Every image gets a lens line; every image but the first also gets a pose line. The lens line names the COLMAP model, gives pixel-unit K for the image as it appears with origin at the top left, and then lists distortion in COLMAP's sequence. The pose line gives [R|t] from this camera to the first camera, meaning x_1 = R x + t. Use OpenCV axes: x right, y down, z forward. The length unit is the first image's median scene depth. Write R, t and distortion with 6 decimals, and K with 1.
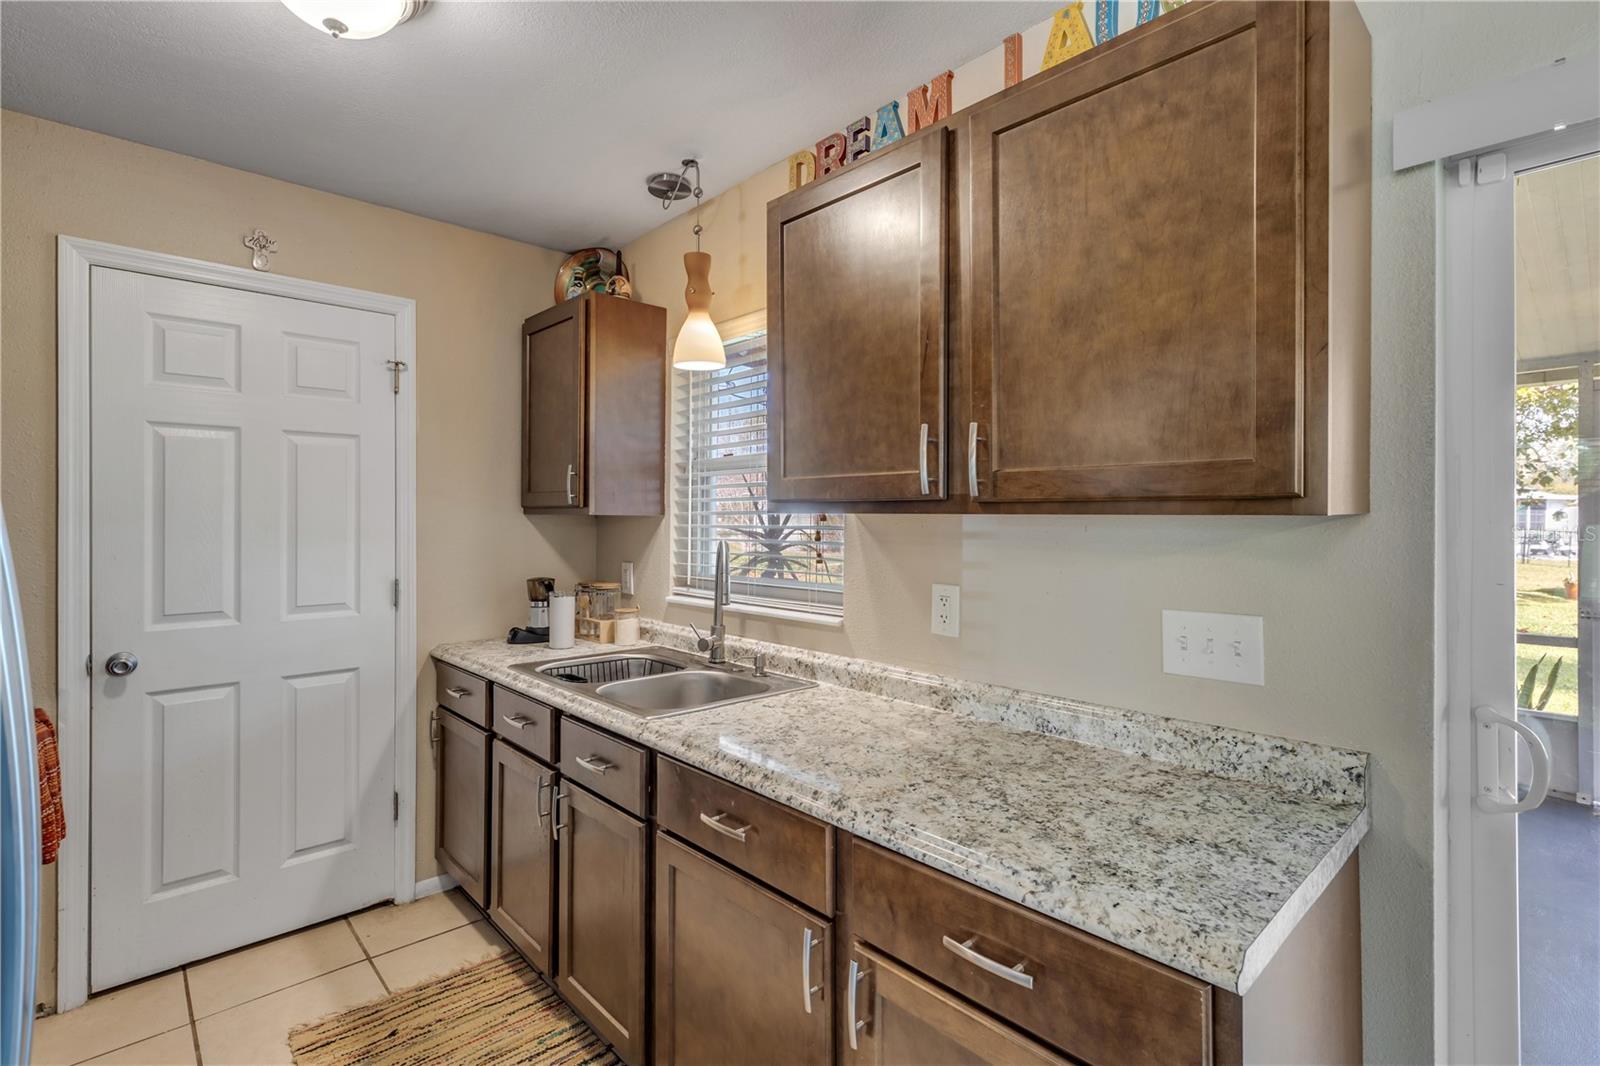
lens RADIAL K [[740.3, 0, 796.8], [0, 740.3, 518.7], [0, 0, 1]] dist [0.010912, -0.001483]
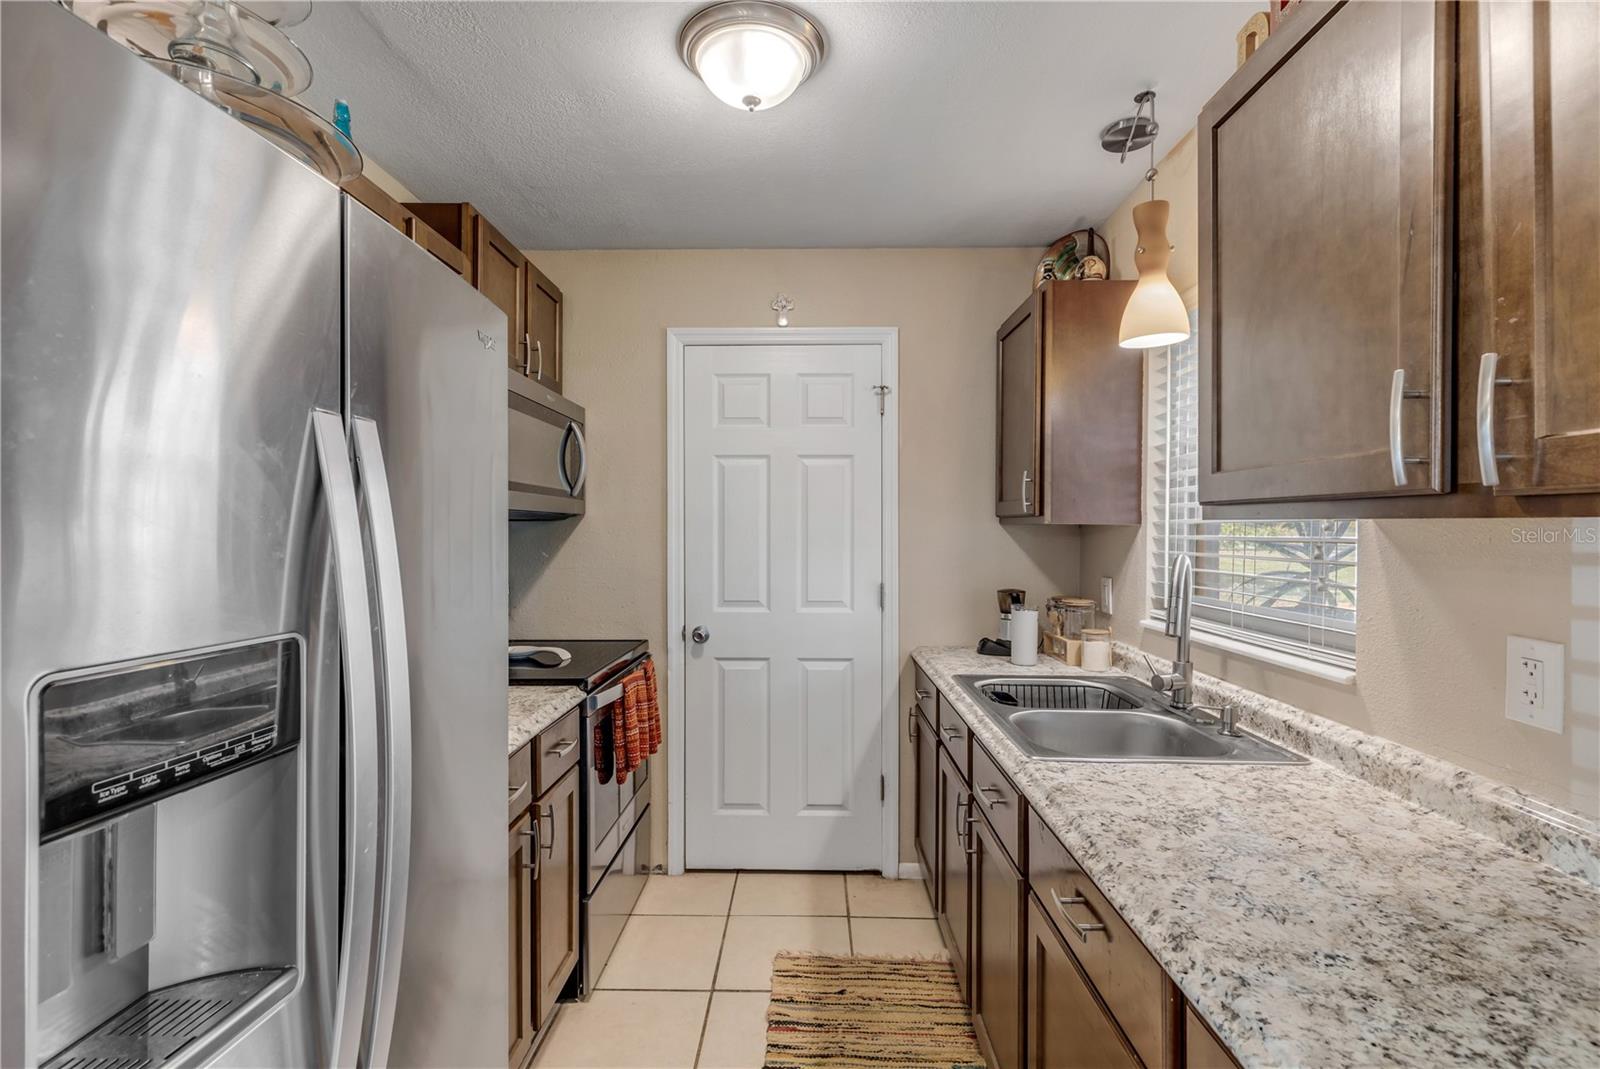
lens RADIAL K [[737.0, 0, 803.1], [0, 737.0, 532.0], [0, 0, 1]] dist [0.009292, -0.001574]
pose [[0.726745, 0.003209, -0.686900, 0.156220], [-0.000847, 0.999993, 0.003775, 0.001802], [0.686907, -0.002161, 0.726742, 0.149343]]
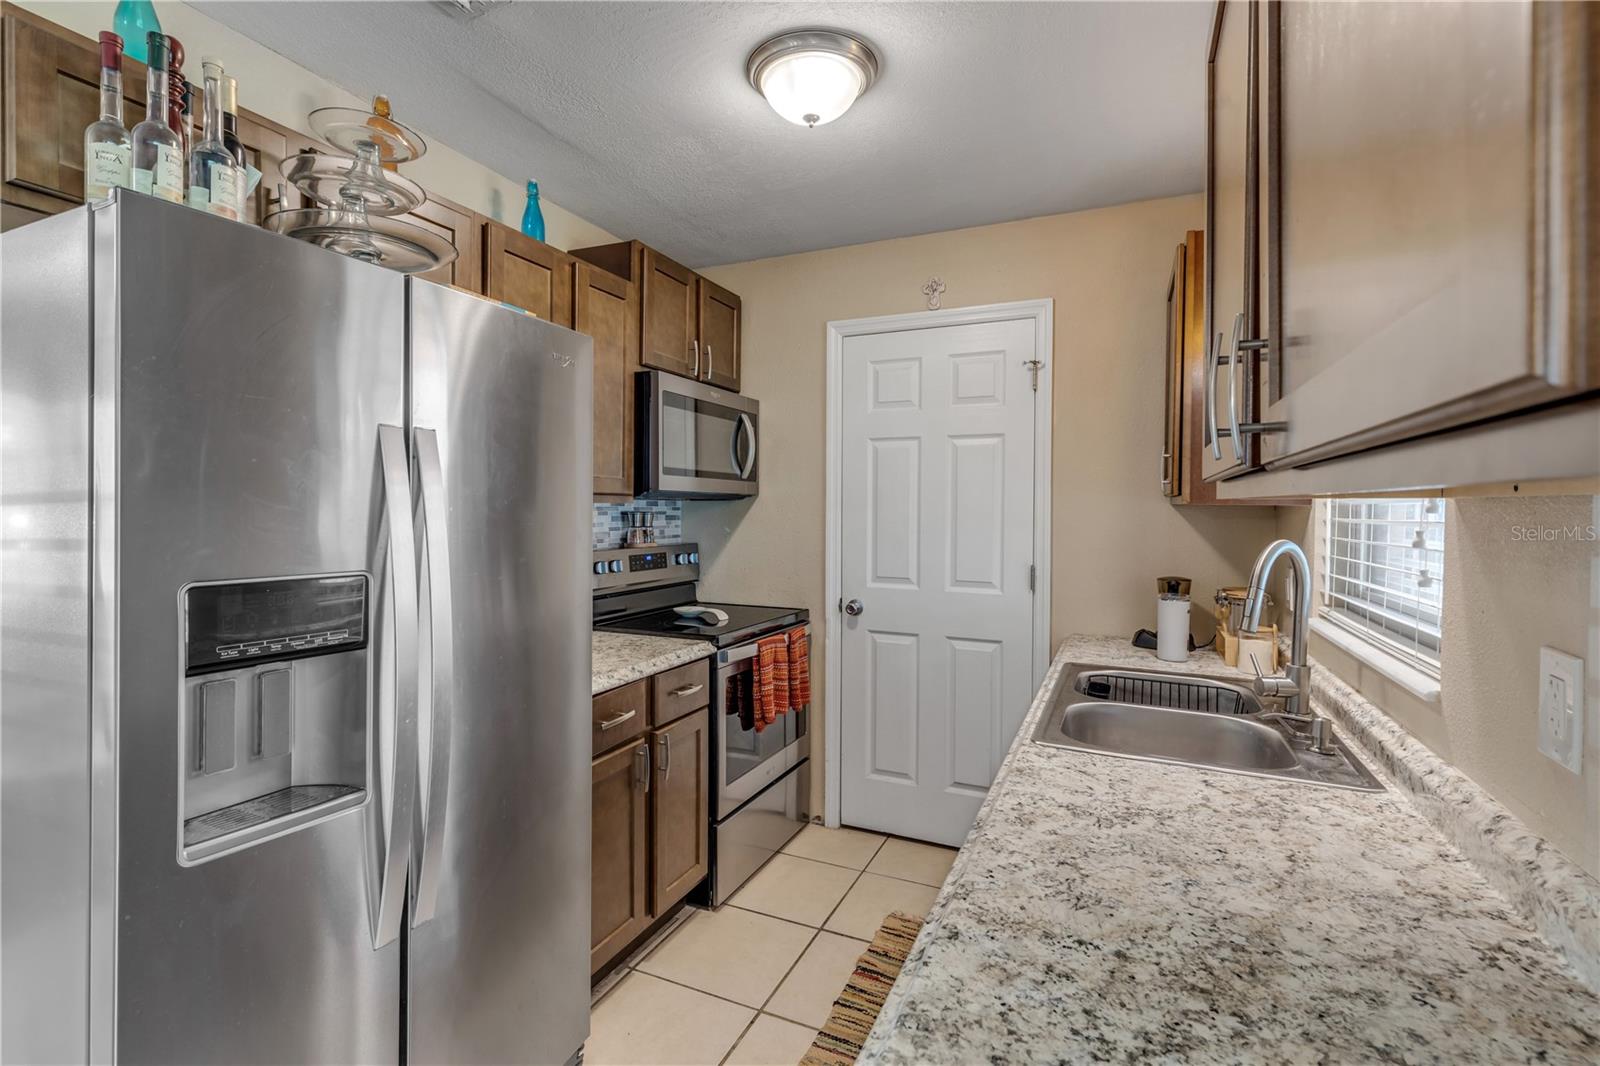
lens RADIAL K [[740.3, 0, 796.8], [0, 740.3, 518.7], [0, 0, 1]] dist [0.010912, -0.001483]
pose [[0.391860, 0.015216, -0.919899, 0.373451], [-0.007282, 0.999883, 0.013437, 0.003388], [0.919996, 0.001433, 0.391925, 0.328595]]
